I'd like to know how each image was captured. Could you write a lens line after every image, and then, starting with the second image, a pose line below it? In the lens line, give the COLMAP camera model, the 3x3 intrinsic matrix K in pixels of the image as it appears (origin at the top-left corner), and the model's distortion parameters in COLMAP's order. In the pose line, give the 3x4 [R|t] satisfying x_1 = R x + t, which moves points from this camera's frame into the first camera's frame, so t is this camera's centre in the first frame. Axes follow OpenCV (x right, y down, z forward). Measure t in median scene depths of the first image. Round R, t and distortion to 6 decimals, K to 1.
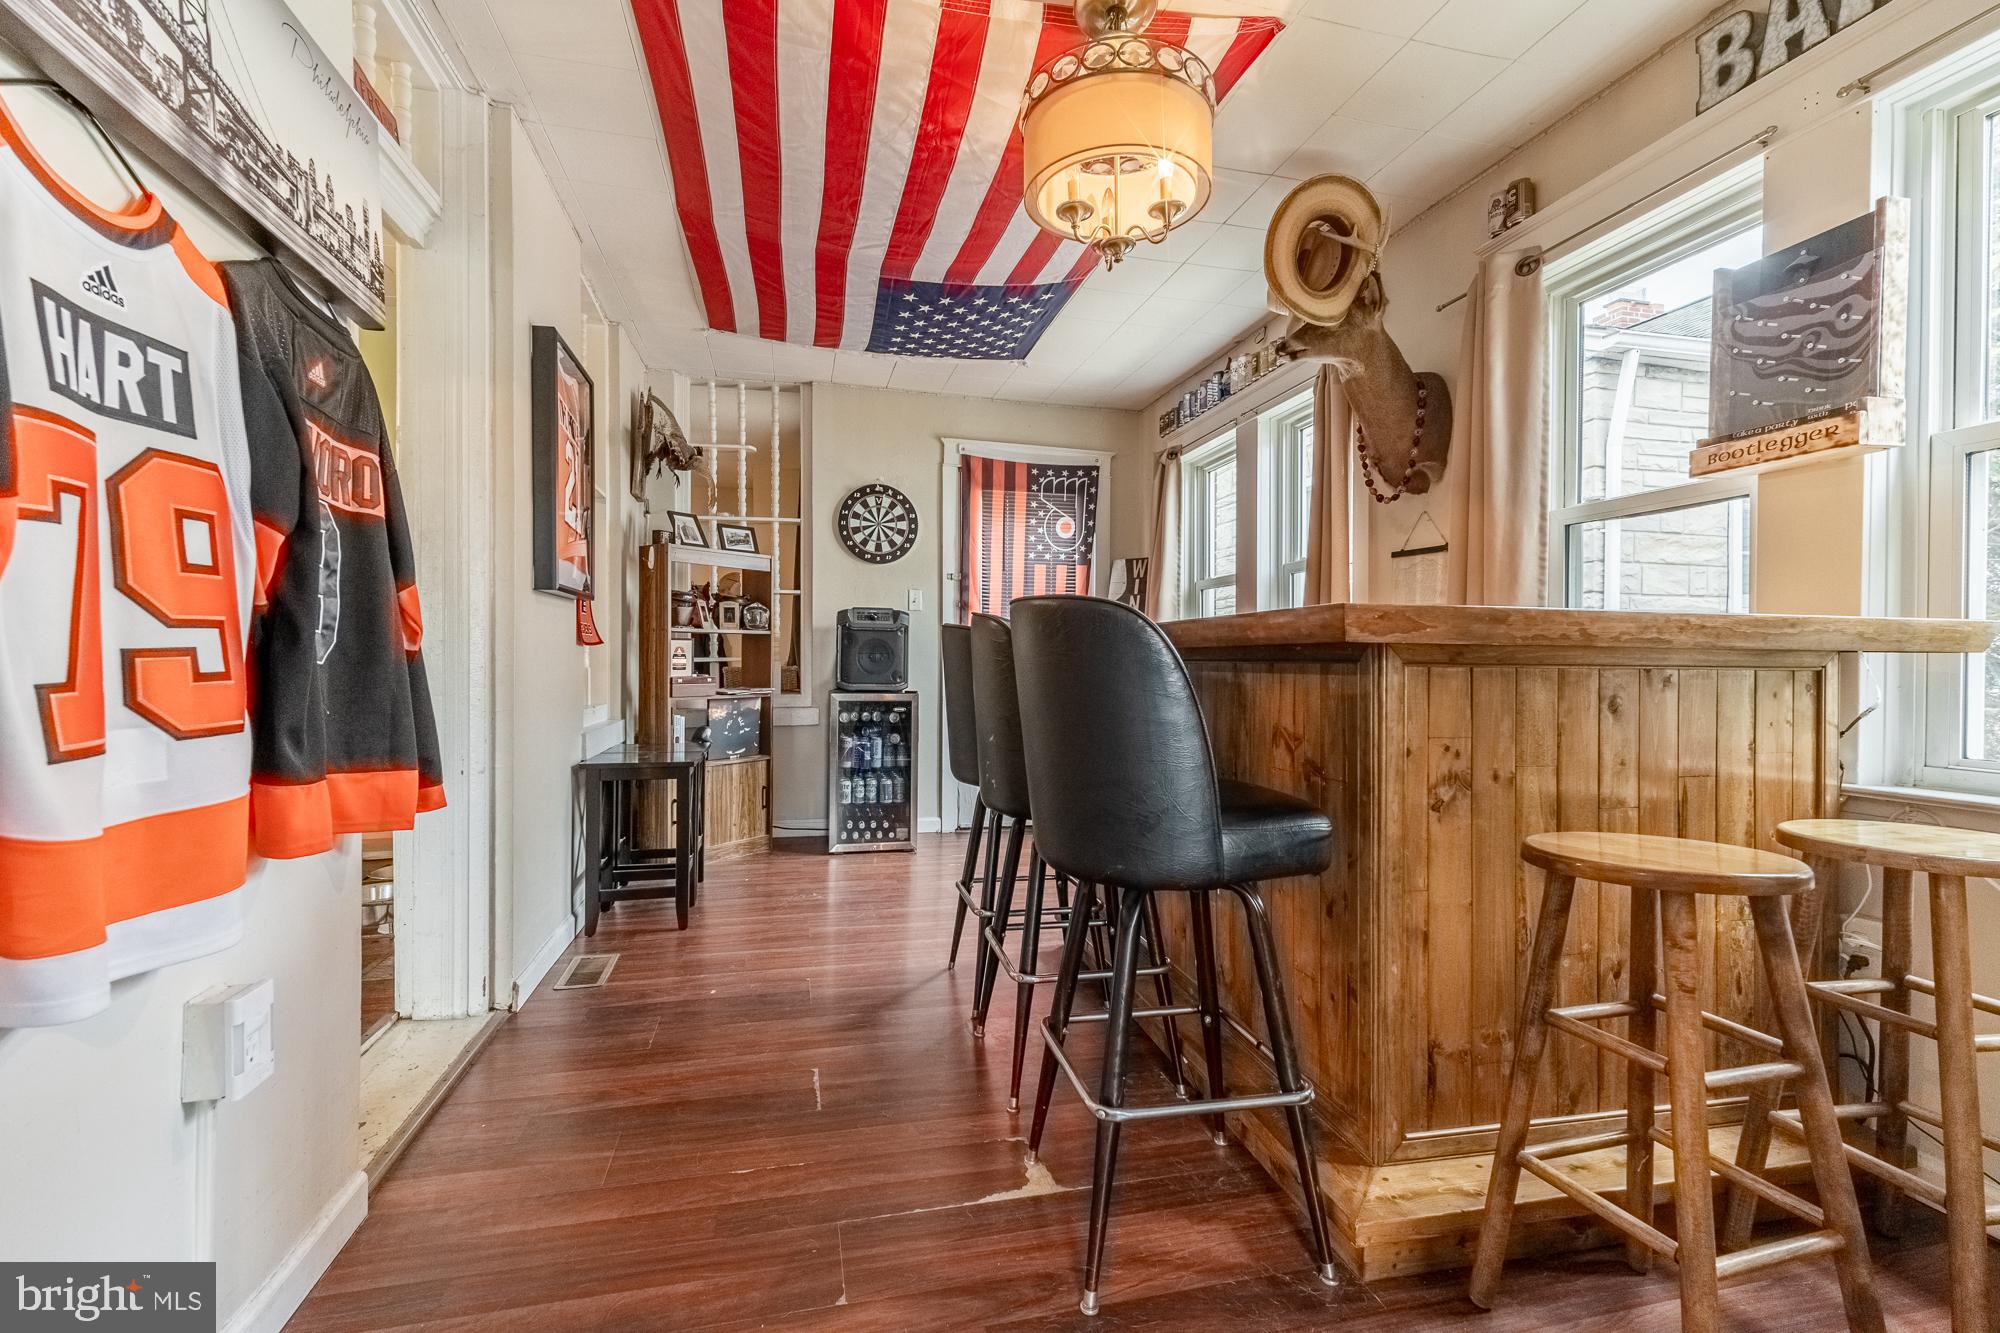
lens RADIAL K [[874.2, 0, 1004.5], [0, 874.2, 670.3], [0, 0, 1]] dist [0.006591, 0.000170]
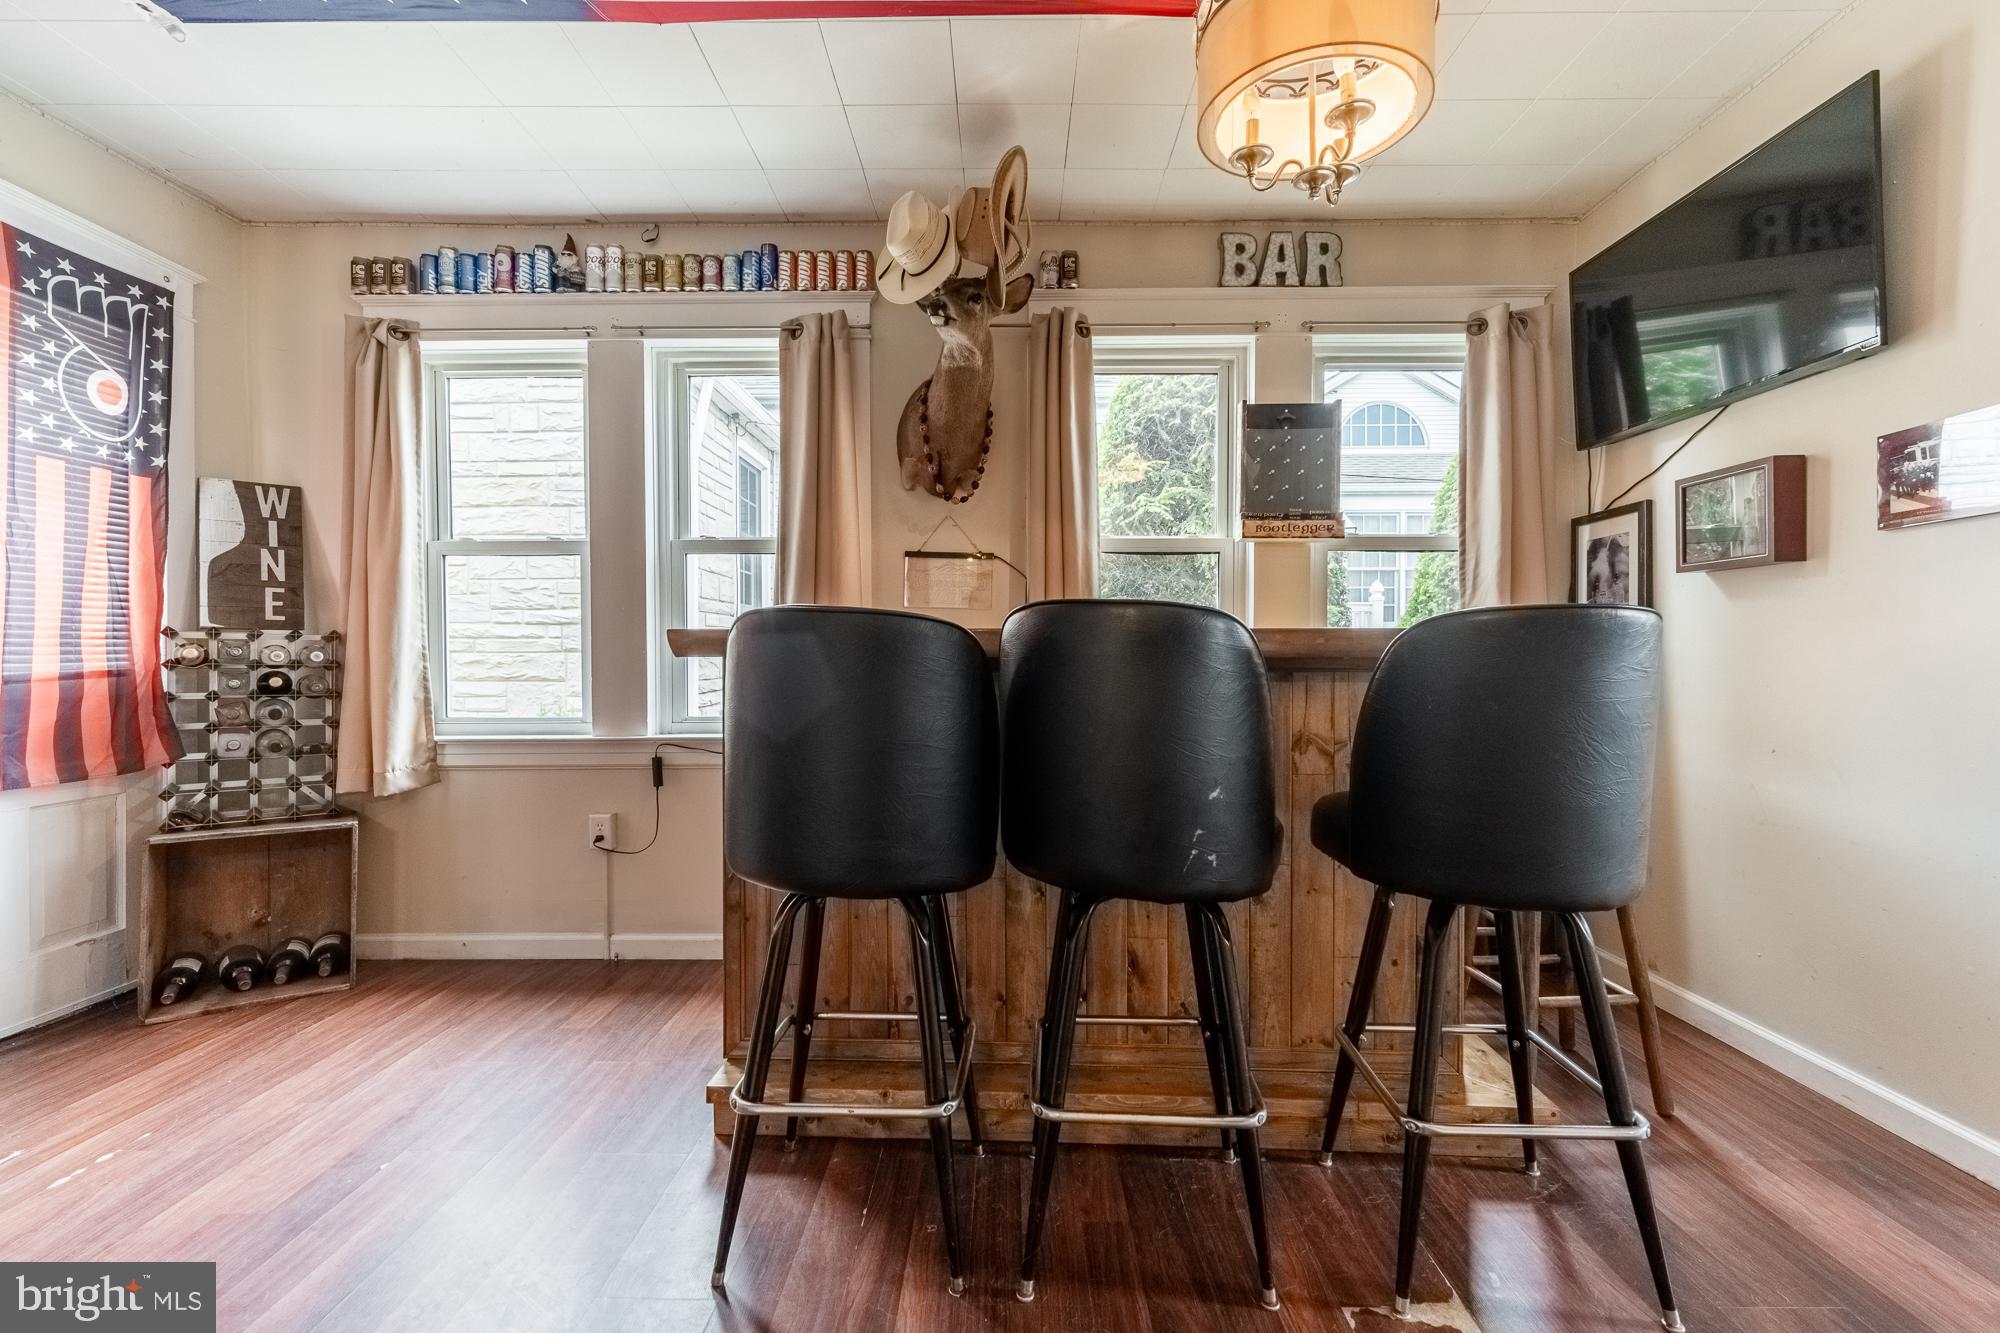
lens RADIAL K [[874.2, 0, 1004.5], [0, 874.2, 670.3], [0, 0, 1]] dist [0.006591, 0.000170]
pose [[0.252848, -0.018695, 0.967325, -0.284788], [0.011237, 0.999803, 0.016385, -0.010841], [-0.967441, 0.006727, 0.253008, 0.396225]]
